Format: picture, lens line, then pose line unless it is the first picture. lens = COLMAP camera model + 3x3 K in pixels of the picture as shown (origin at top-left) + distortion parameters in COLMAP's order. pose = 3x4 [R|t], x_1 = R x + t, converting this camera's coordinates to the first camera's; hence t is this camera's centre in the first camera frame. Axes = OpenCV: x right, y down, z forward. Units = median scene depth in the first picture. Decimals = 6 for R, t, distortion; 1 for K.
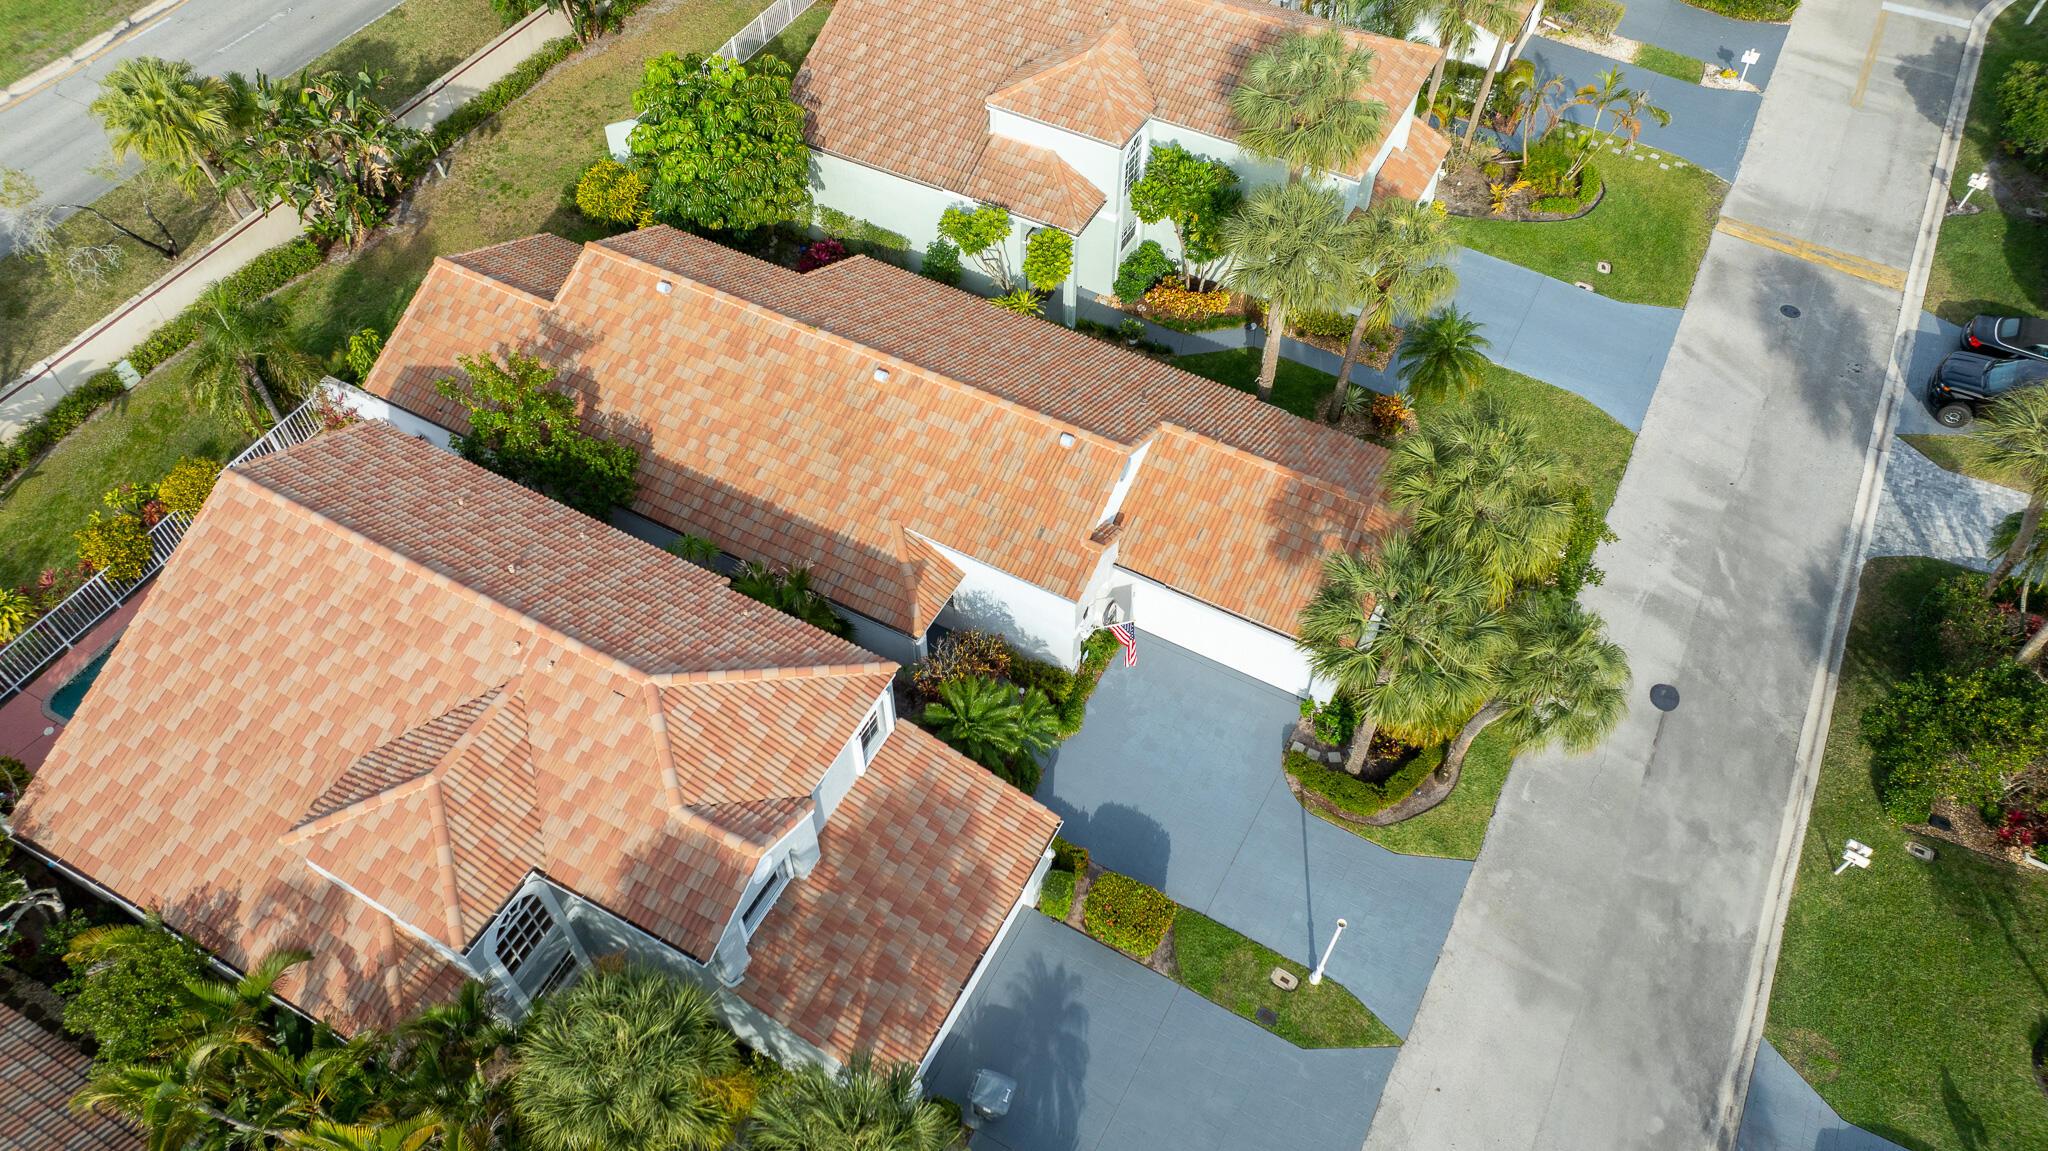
lens RADIAL K [[1423.3, 0, 1024.0], [0, 1423.3, 575.5], [0, 0, 1]] dist [-0.000241, -0.101082]
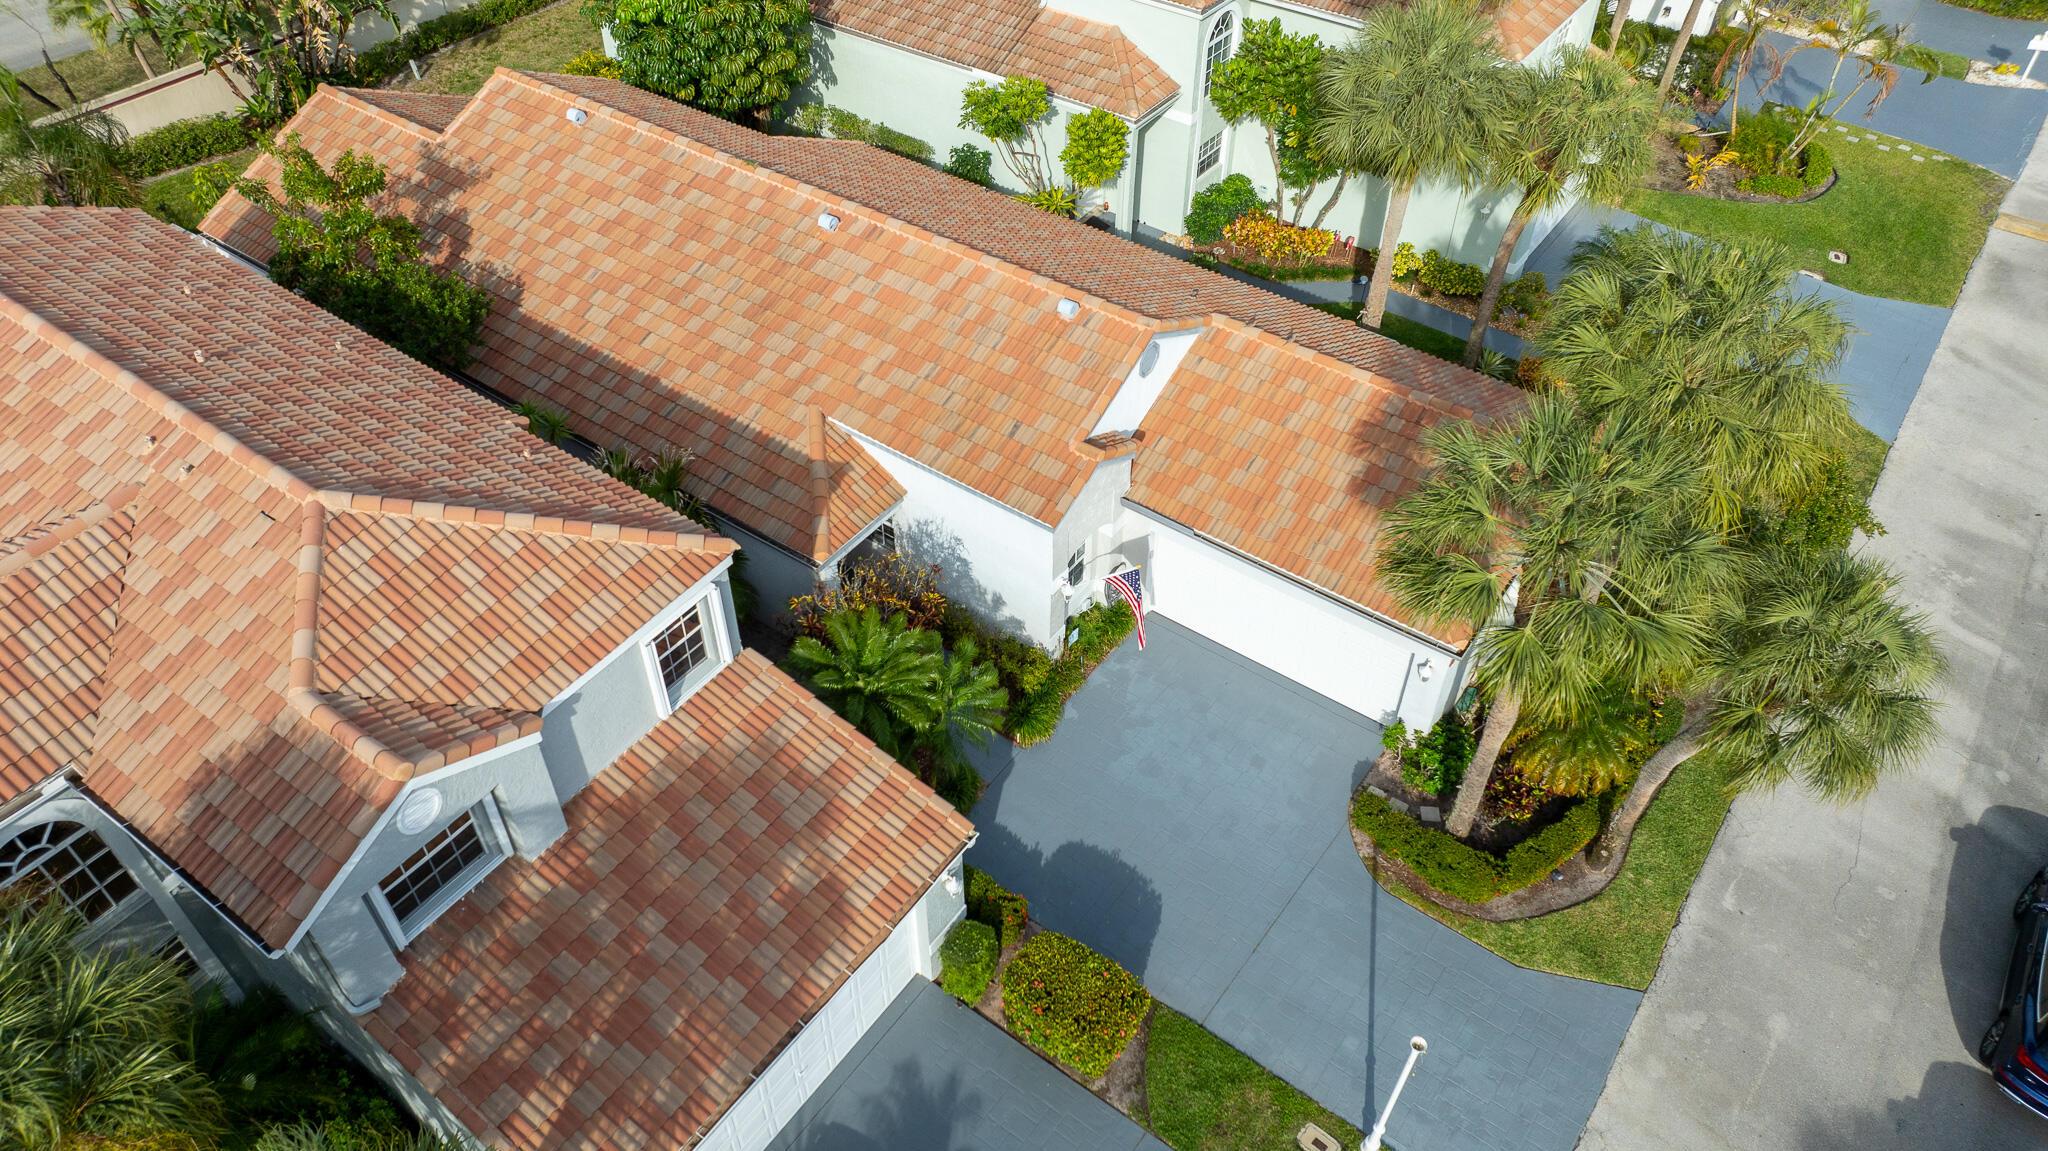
lens RADIAL K [[1429.4, 0, 1024.0], [0, 1429.4, 575.5], [0, 0, 1]] dist [-0.036947, 0.026203]
pose [[0.991760, 0.090408, -0.090763, 0.082794], [-0.101335, 0.987087, -0.124062, 0.120320], [0.078375, 0.132237, 0.988115, 0.324246]]
